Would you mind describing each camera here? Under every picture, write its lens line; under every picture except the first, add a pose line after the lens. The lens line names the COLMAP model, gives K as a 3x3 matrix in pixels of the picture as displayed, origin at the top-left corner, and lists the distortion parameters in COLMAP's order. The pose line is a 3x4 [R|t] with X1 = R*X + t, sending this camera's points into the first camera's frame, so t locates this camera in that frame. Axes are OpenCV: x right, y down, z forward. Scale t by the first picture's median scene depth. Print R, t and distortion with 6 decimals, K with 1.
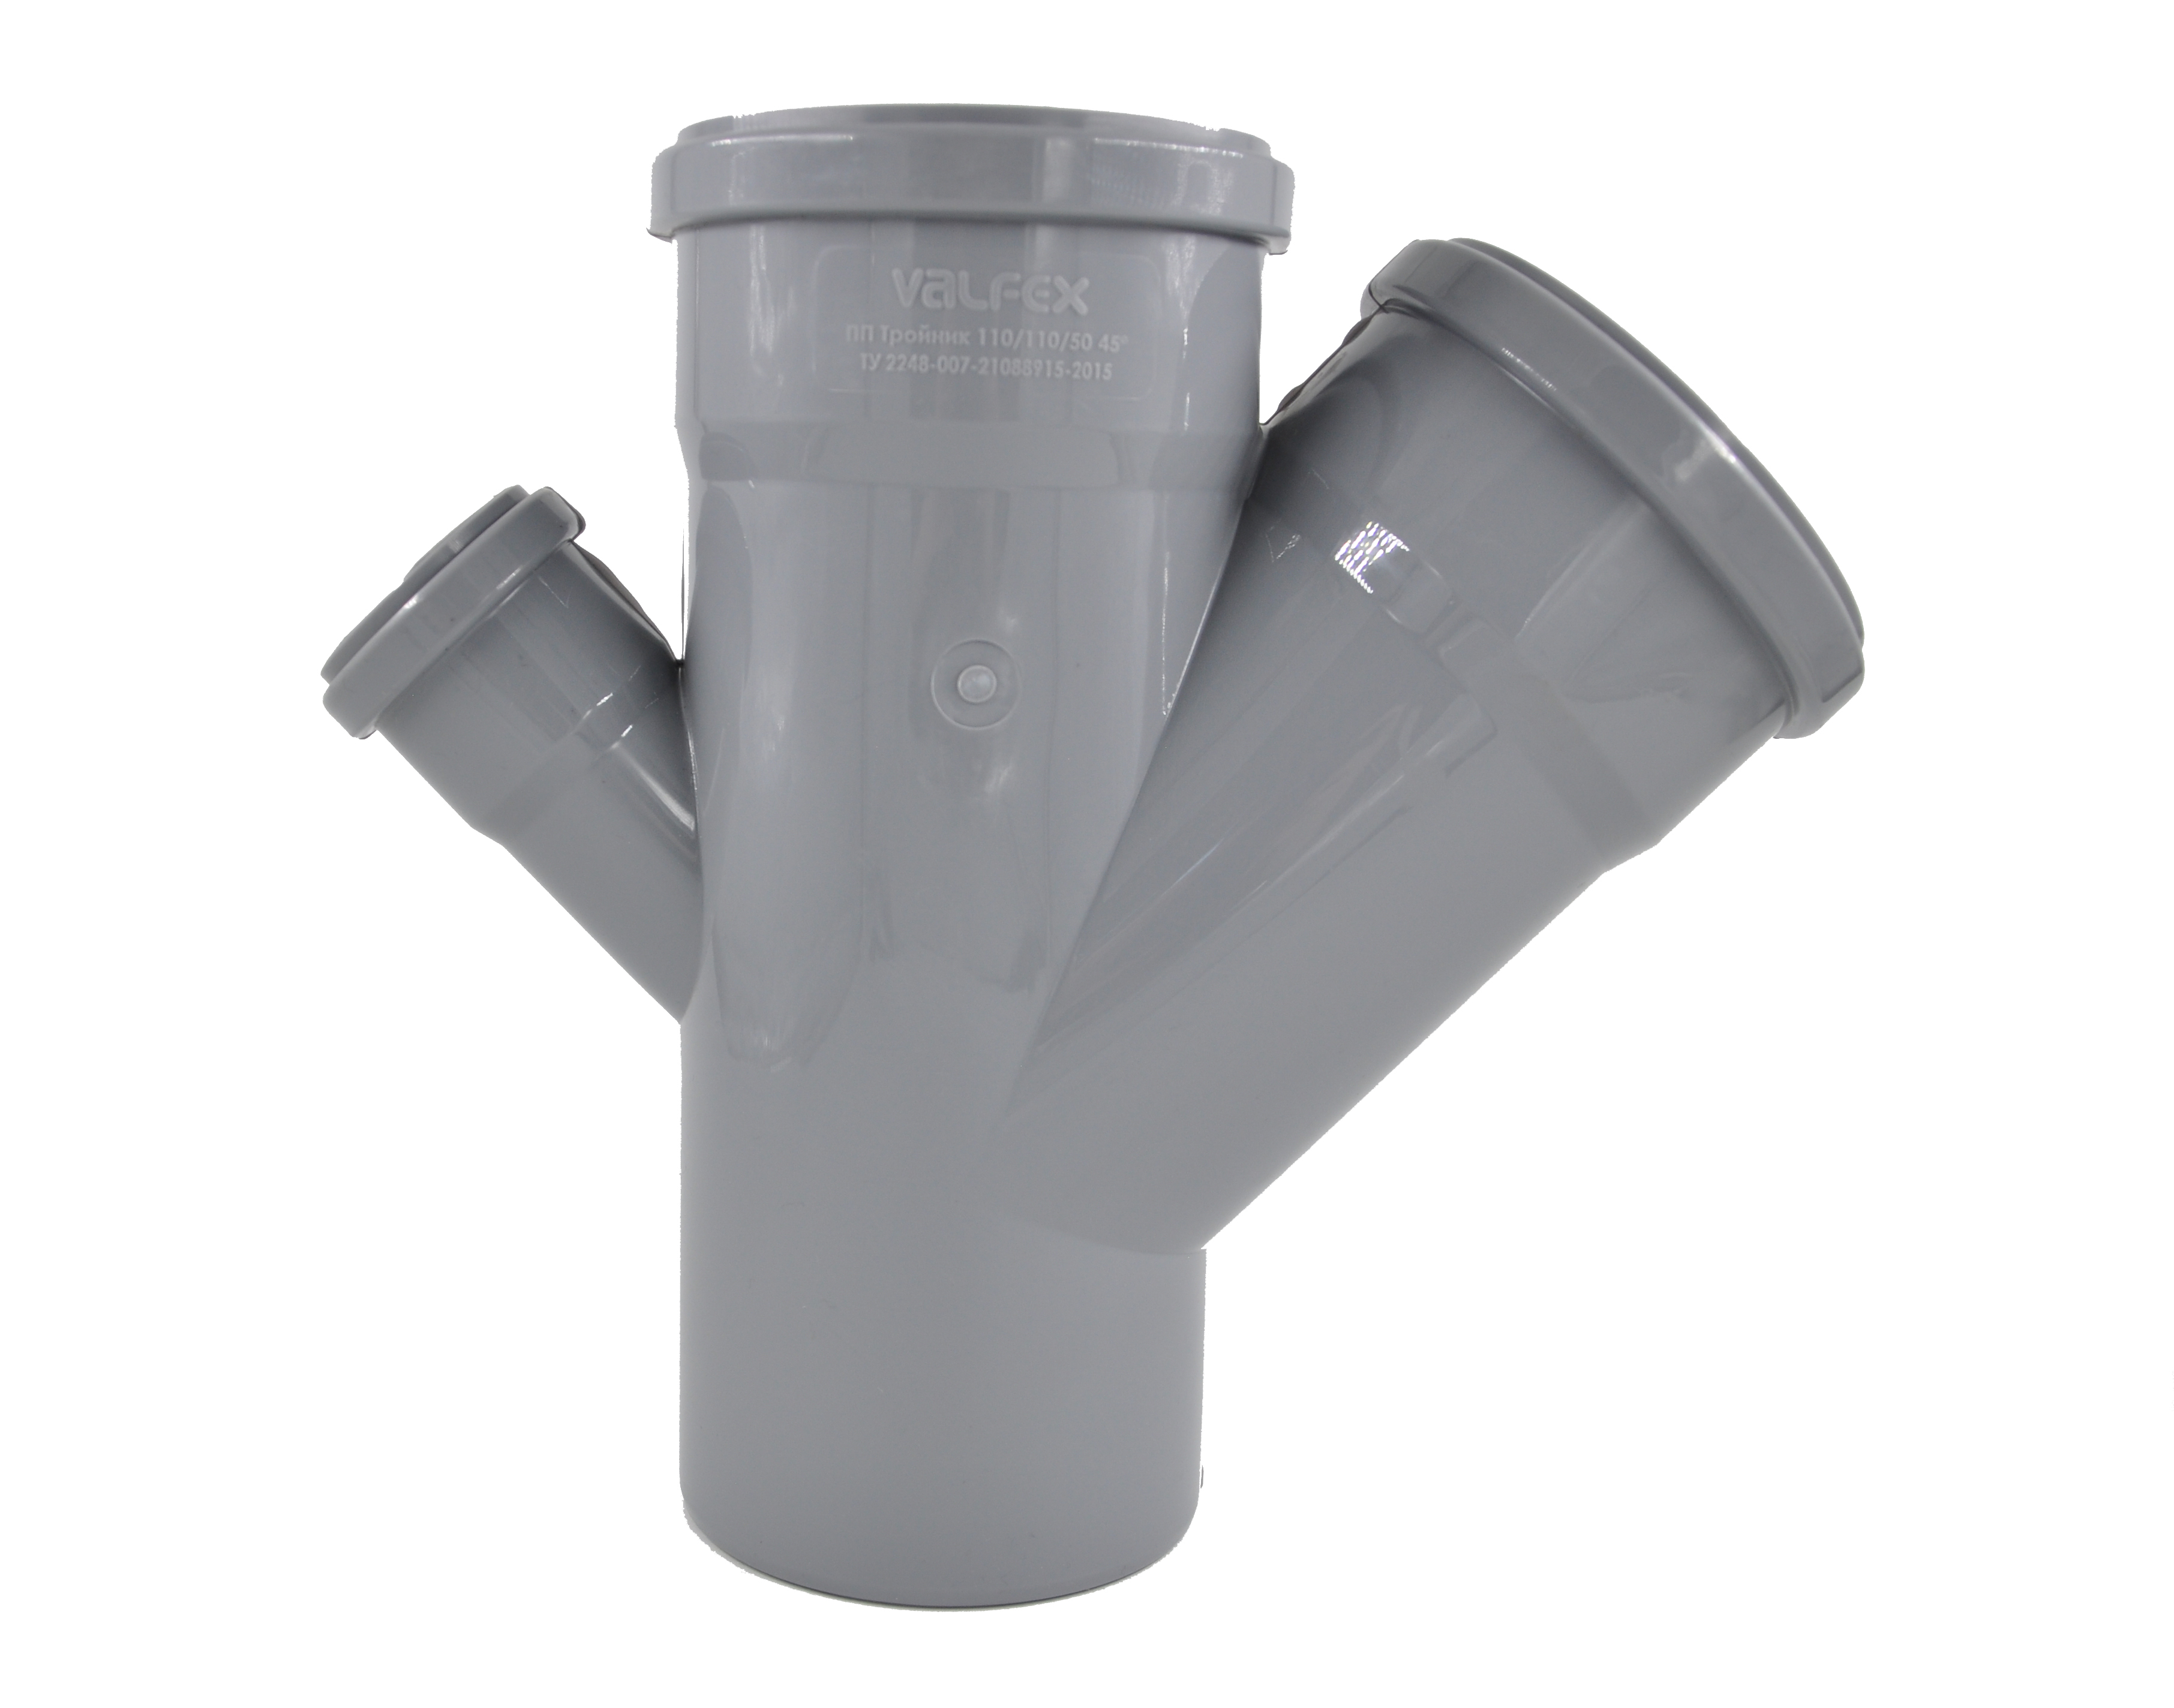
lens RADIAL K [[2420.2, 0, 1092.4], [0, 2420.2, 848.0], [0, 0, 1]] dist [-0.022107, 0.000000]
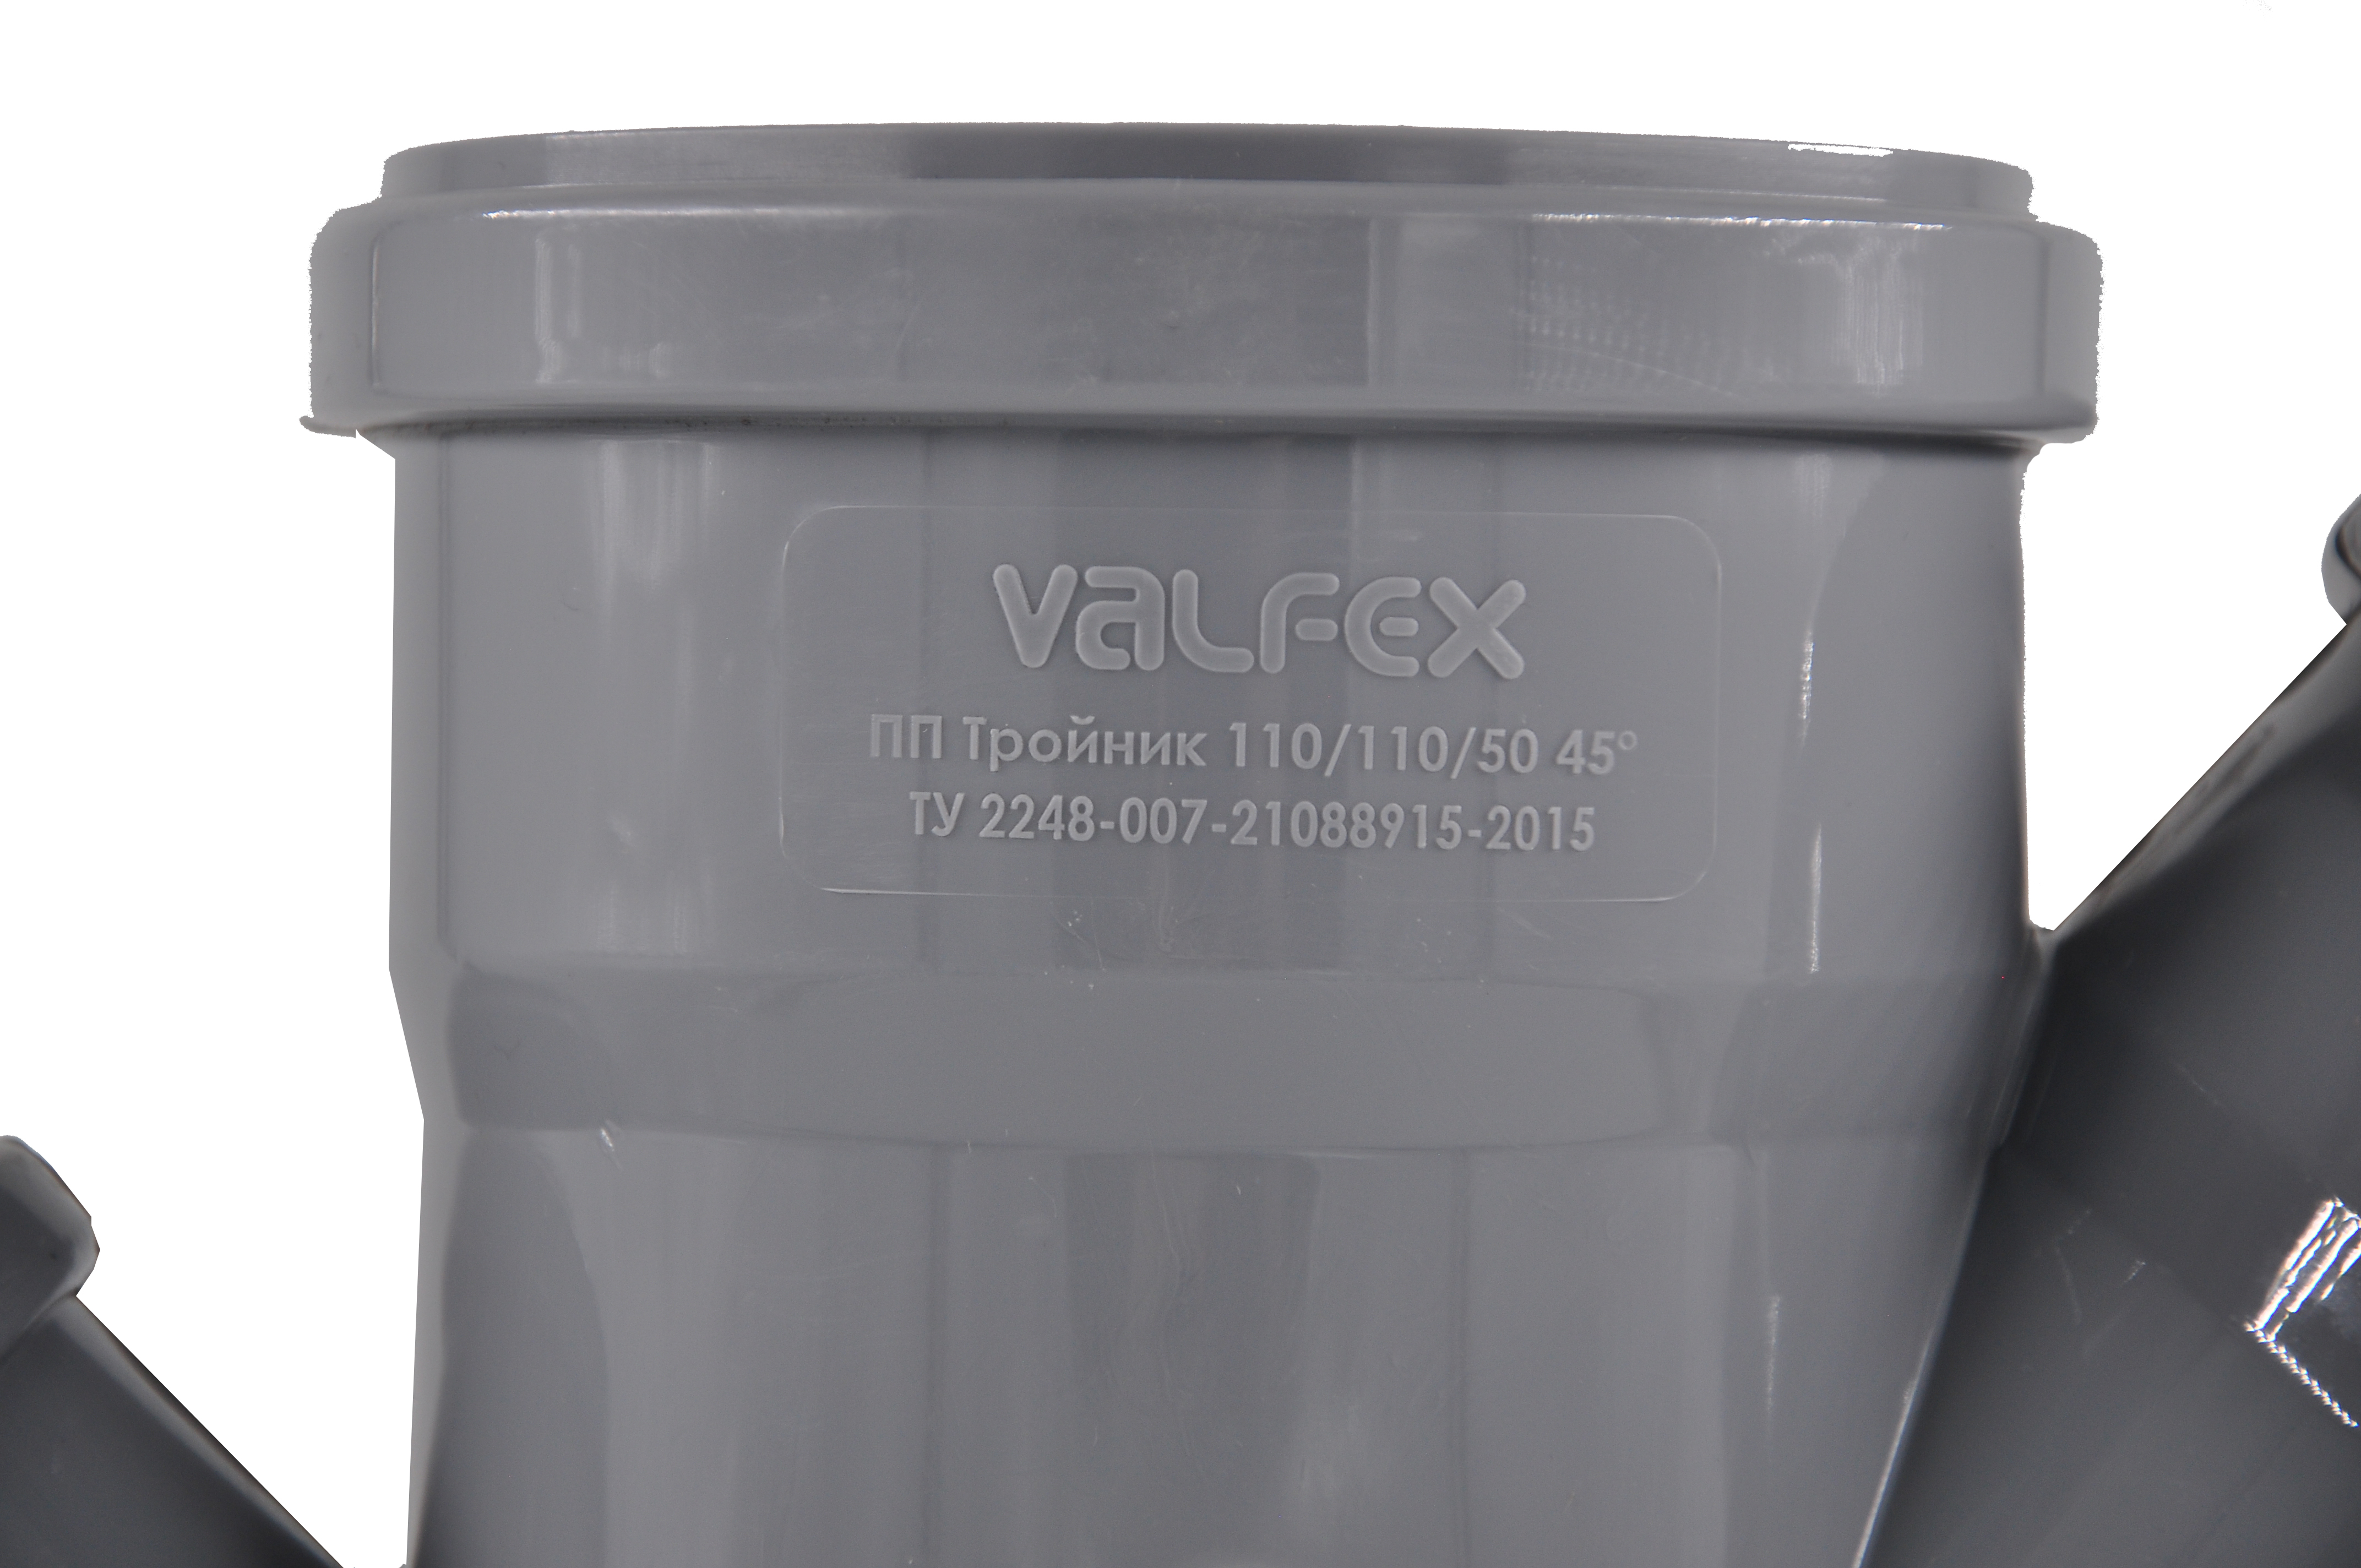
lens RADIAL K [[10568.0, 0, 1160.4], [0, 10568.0, 780.9], [0, 0, 1]] dist [1.065123, 0.000000]
pose [[0.998148, -0.023569, -0.056085, 0.032298], [0.016801, 0.992844, -0.118230, -0.016162], [0.058470, 0.117068, 0.991401, -0.590983]]
